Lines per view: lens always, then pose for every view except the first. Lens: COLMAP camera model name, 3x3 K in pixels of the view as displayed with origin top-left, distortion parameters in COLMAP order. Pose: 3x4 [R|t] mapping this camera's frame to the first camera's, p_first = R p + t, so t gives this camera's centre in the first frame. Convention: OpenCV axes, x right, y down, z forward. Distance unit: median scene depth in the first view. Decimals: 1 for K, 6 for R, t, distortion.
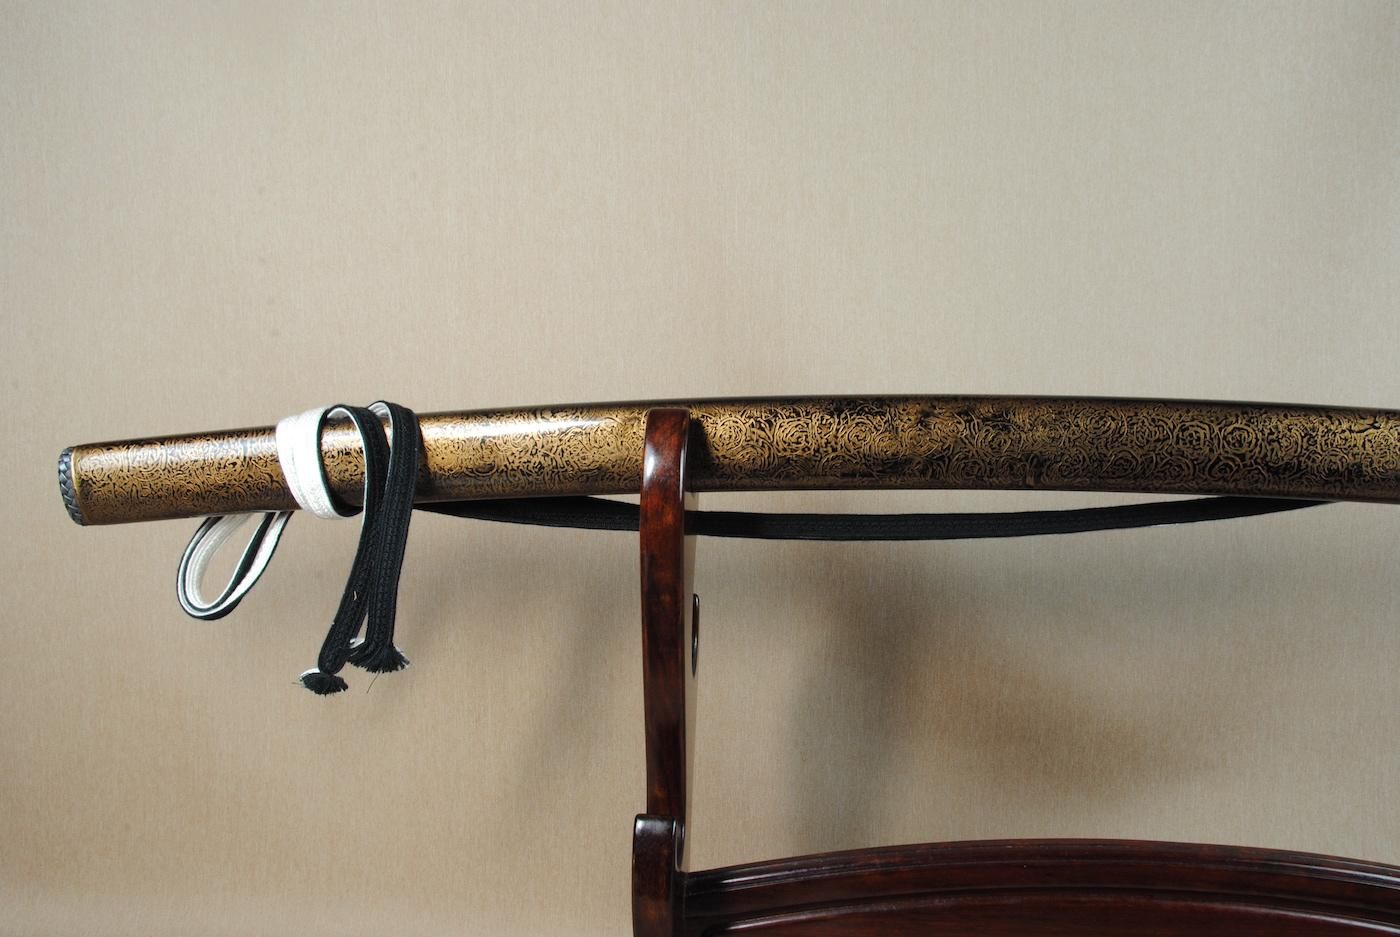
lens RADIAL K [[1056.1, 0, 741.8], [0, 1056.1, 464.8], [0, 0, 1]] dist [-0.116970, 0.047926]
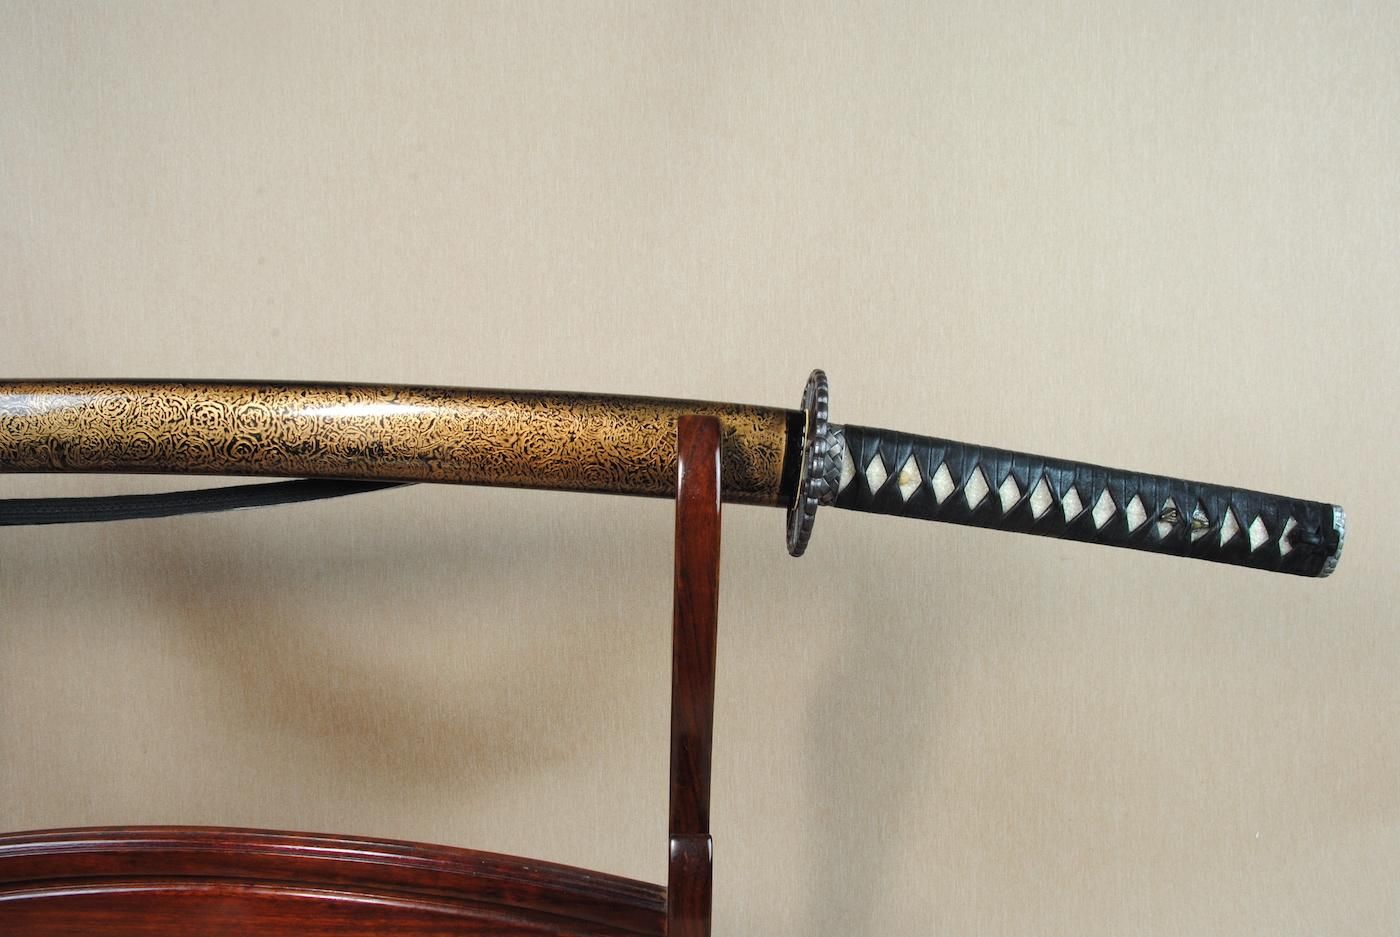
lens RADIAL K [[1056.1, 0, 695.0], [0, 1056.1, 463.8], [0, 0, 1]] dist [-0.116970, 0.047926]
pose [[0.994128, -0.013911, 0.107317, 0.709668], [0.013888, 0.999903, 0.000957, 0.020610], [-0.107320, 0.000539, 0.994224, -0.022256]]
